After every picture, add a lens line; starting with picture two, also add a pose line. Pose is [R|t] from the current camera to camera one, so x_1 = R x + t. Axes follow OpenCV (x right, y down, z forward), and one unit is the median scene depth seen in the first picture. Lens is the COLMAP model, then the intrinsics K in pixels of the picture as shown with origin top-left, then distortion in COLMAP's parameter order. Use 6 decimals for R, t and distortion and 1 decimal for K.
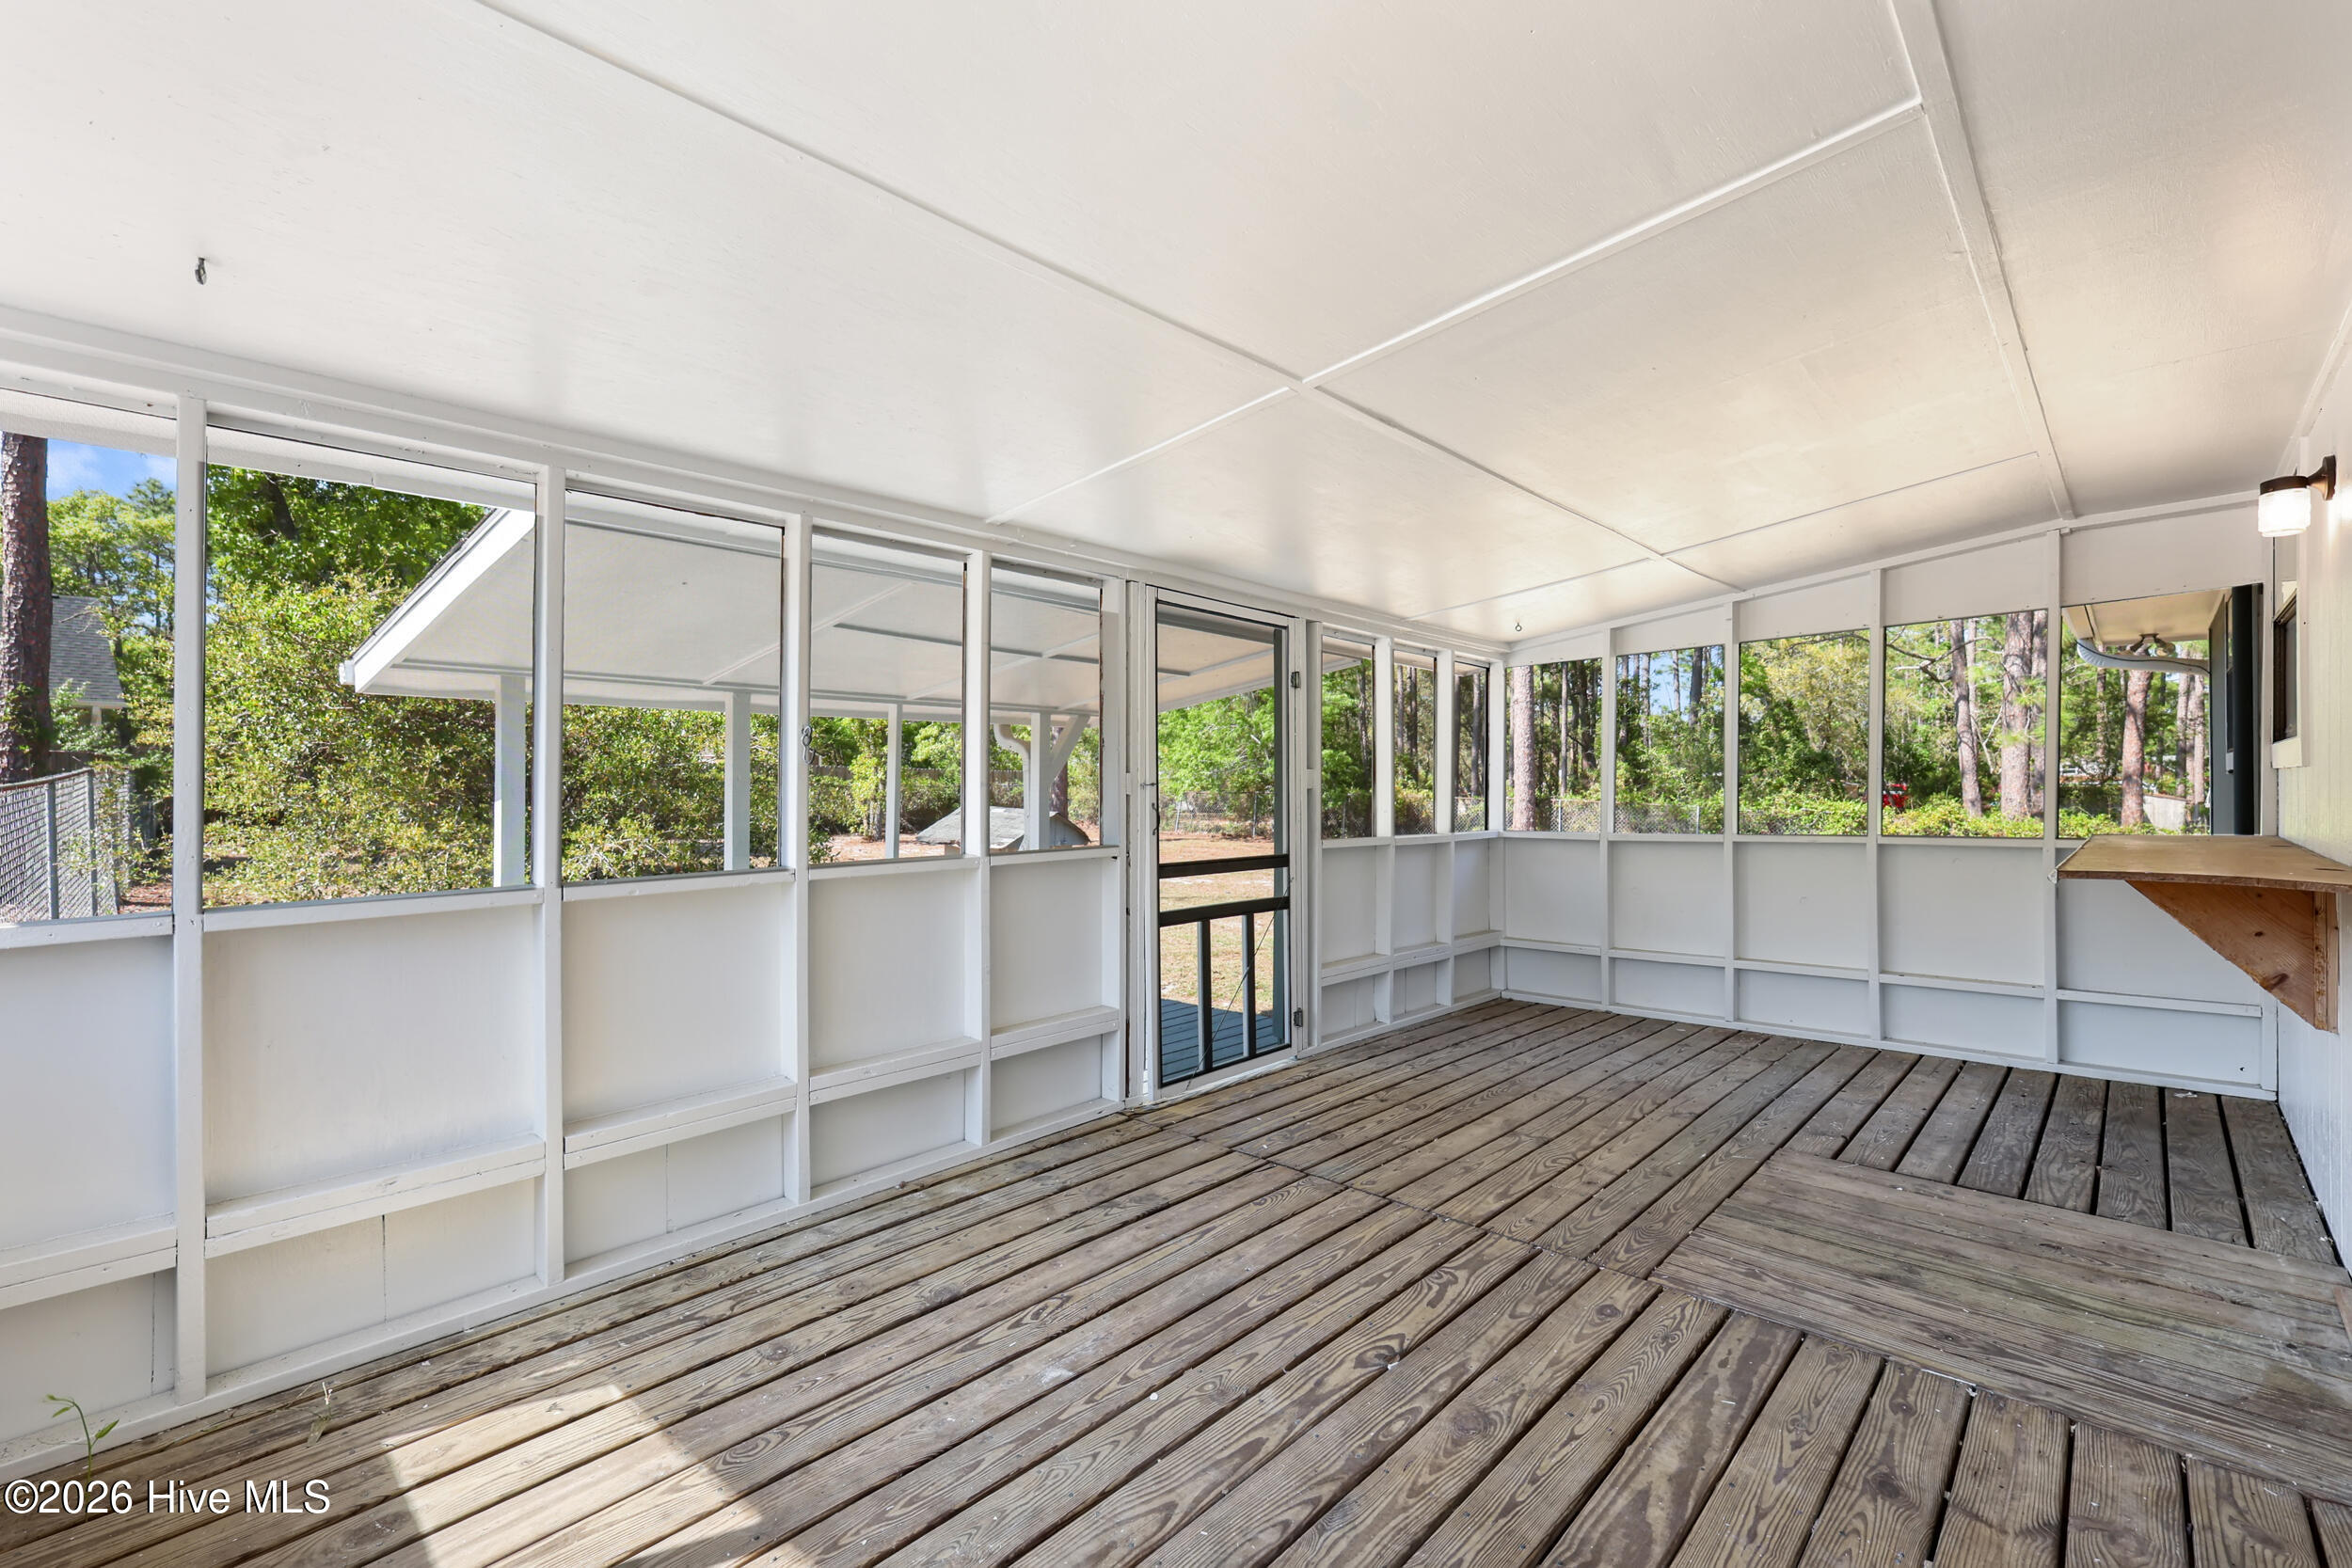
lens RADIAL K [[1023.2, 0, 1176.1], [0, 1023.2, 779.5], [0, 0, 1]] dist [0.003019, 0.000116]
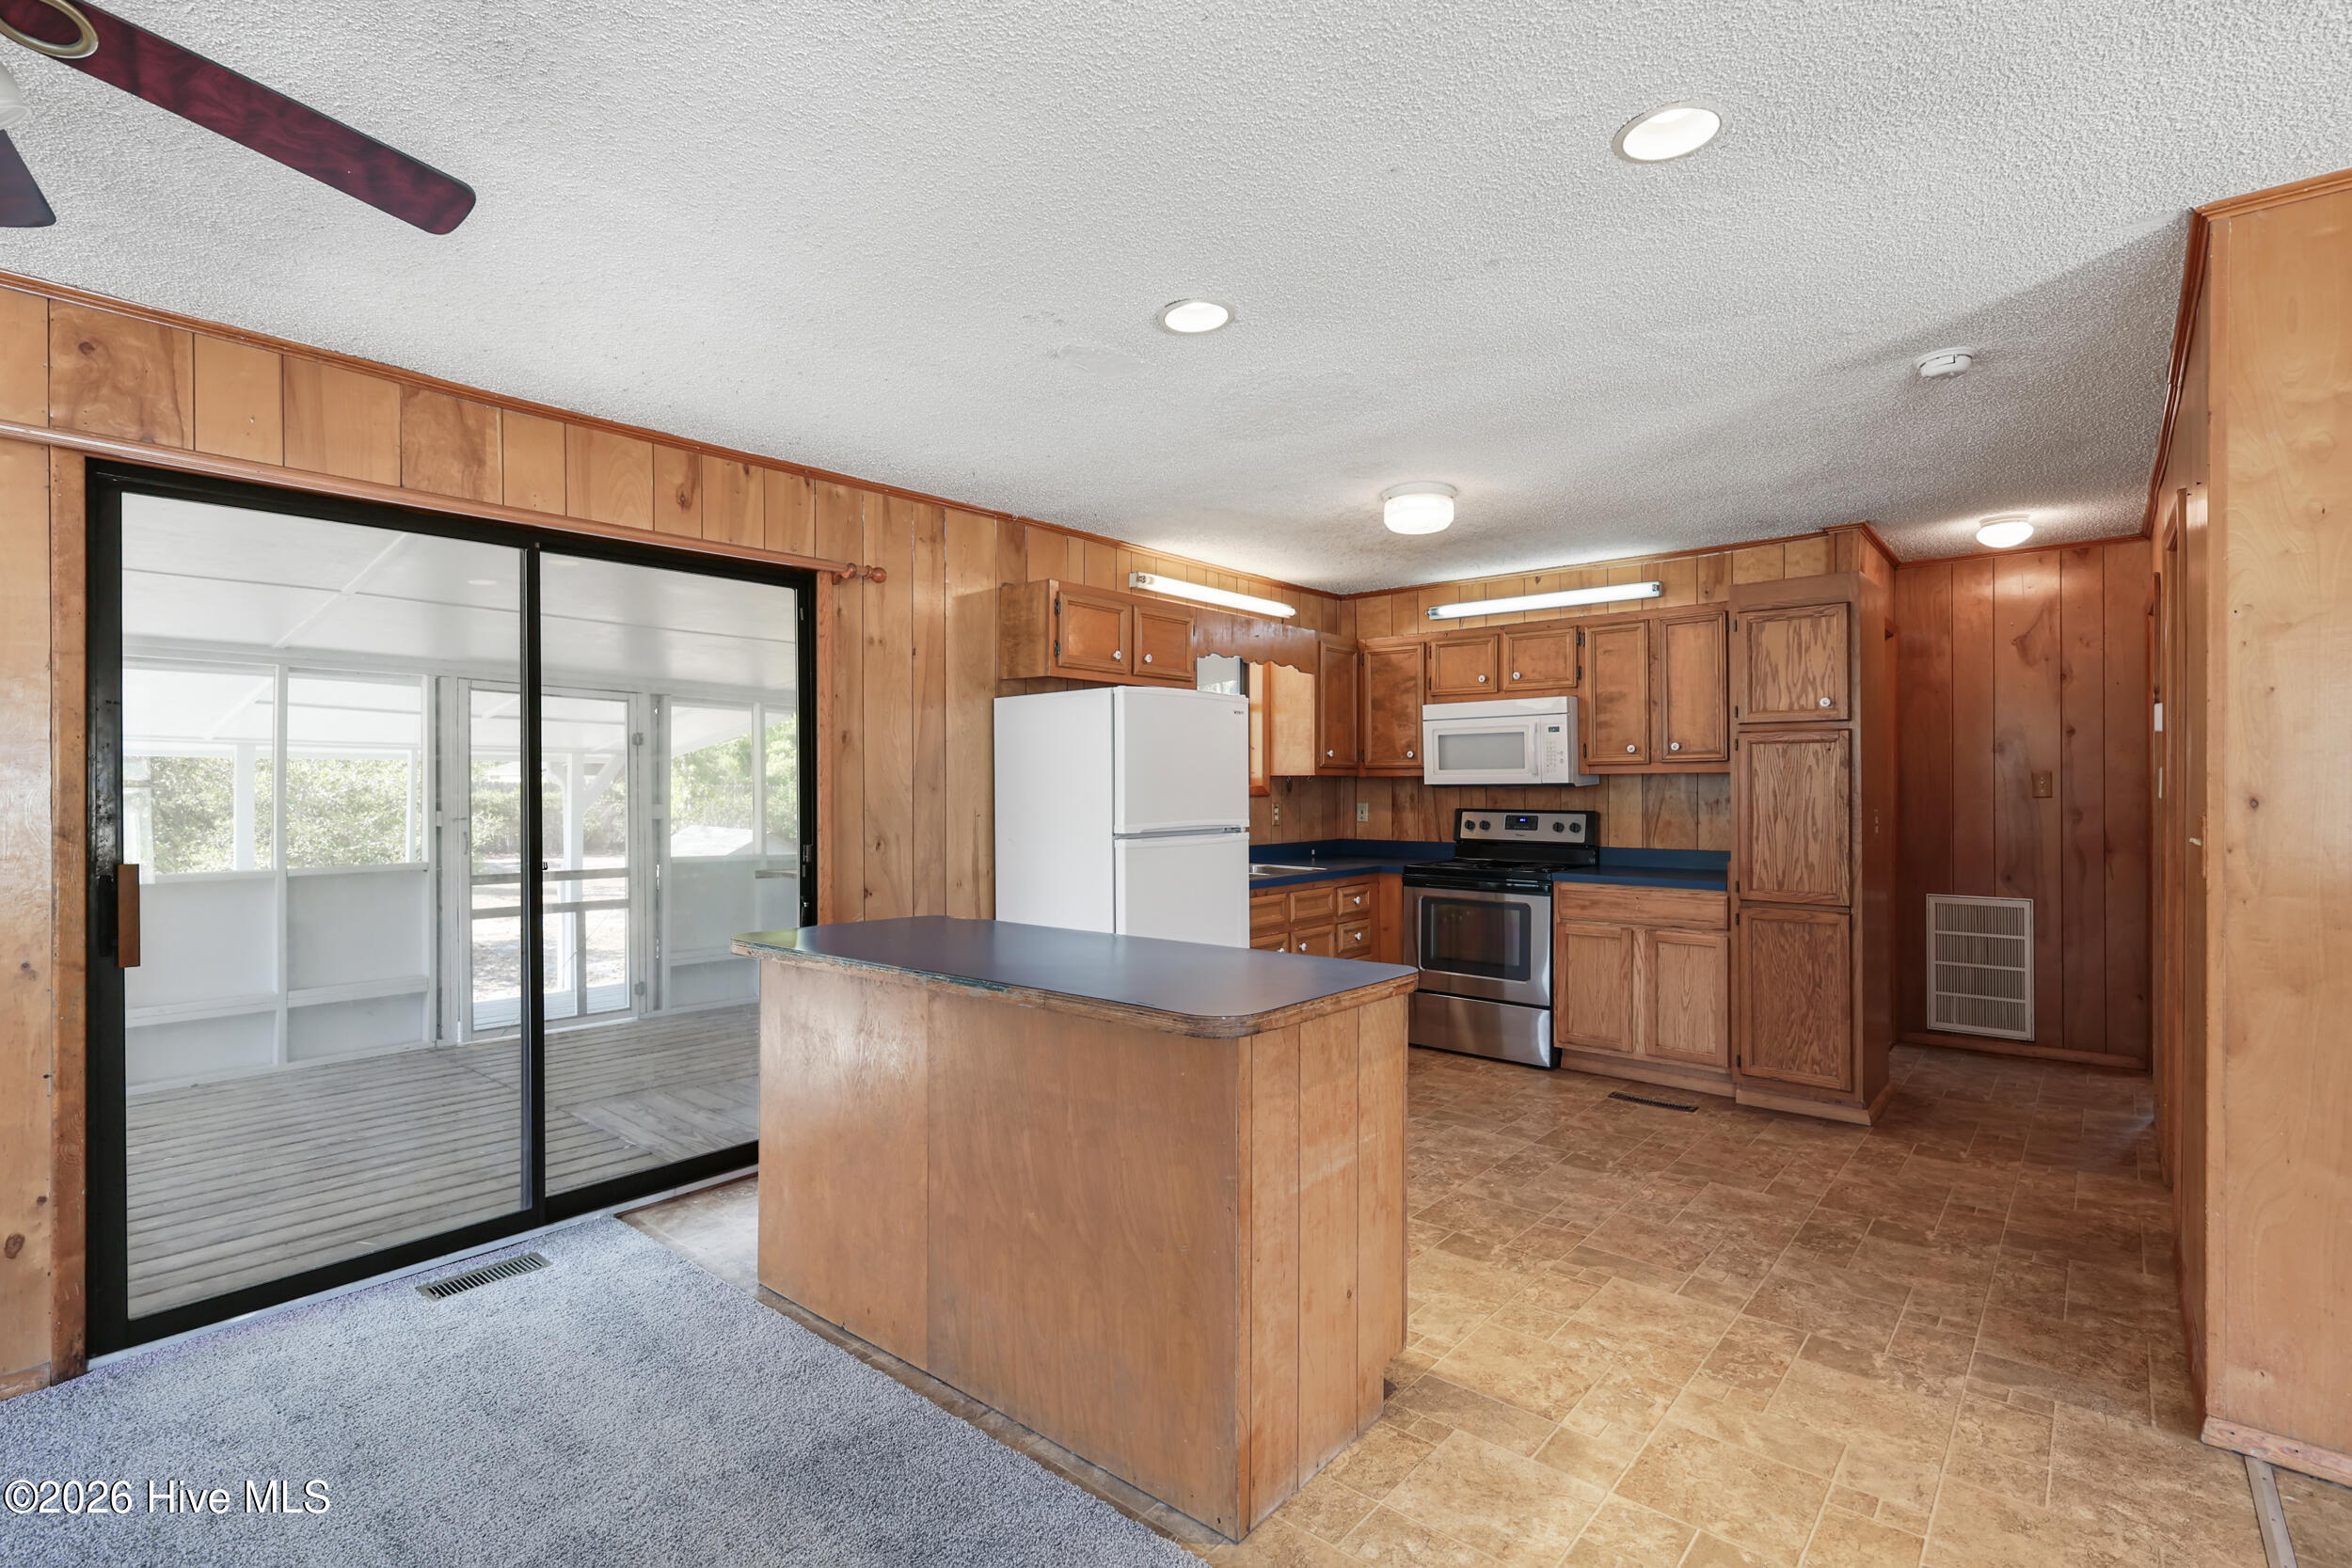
lens RADIAL K [[1087.9, 0, 1181.0], [0, 1087.9, 791.1], [0, 0, 1]] dist [0.004310, 0.000061]
pose [[0.998136, -0.001945, 0.060992, 0.895905], [0.001945, 0.999998, 0.000059, -0.034249], [-0.060992, 0.000059, 0.998138, -0.581088]]
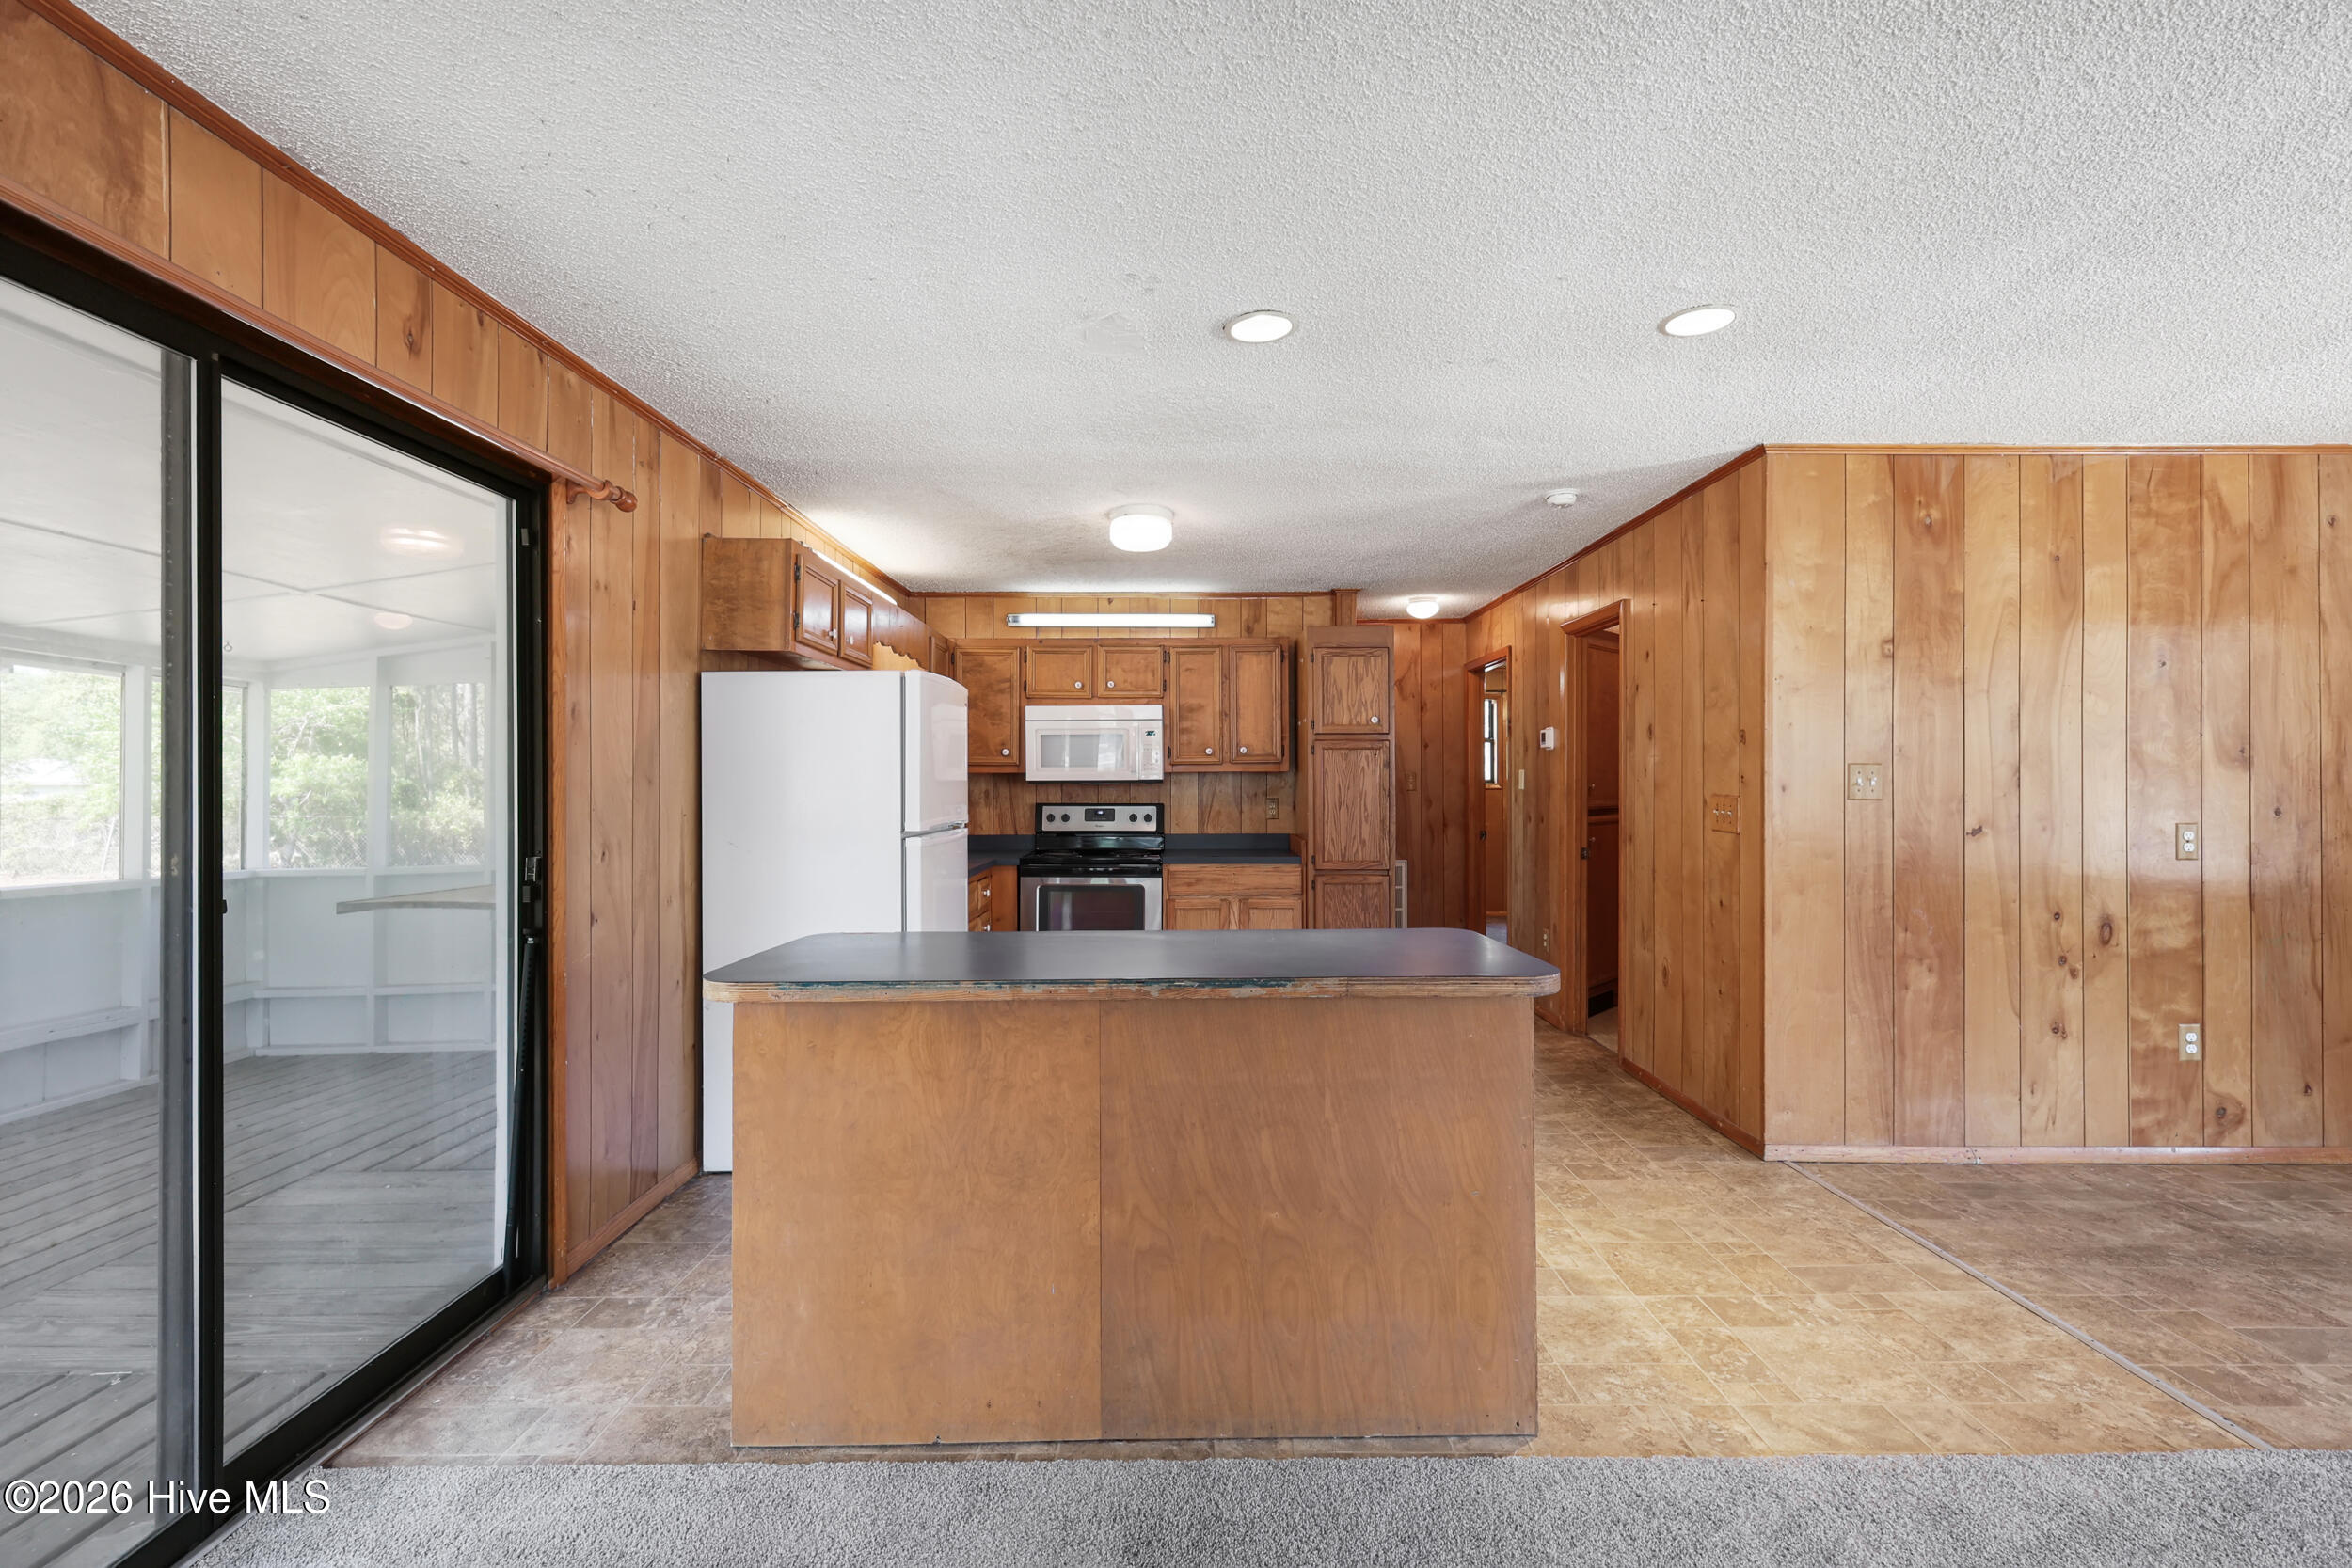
lens RADIAL K [[1023.2, 0, 1180.0], [0, 1023.2, 783.8], [0, 0, 1]] dist [0.003019, 0.000116]
pose [[0.720830, 0.000437, 0.693112, 0.454312], [0.004230, 0.999978, -0.005030, -0.029366], [-0.693099, 0.006557, 0.720812, -0.349278]]
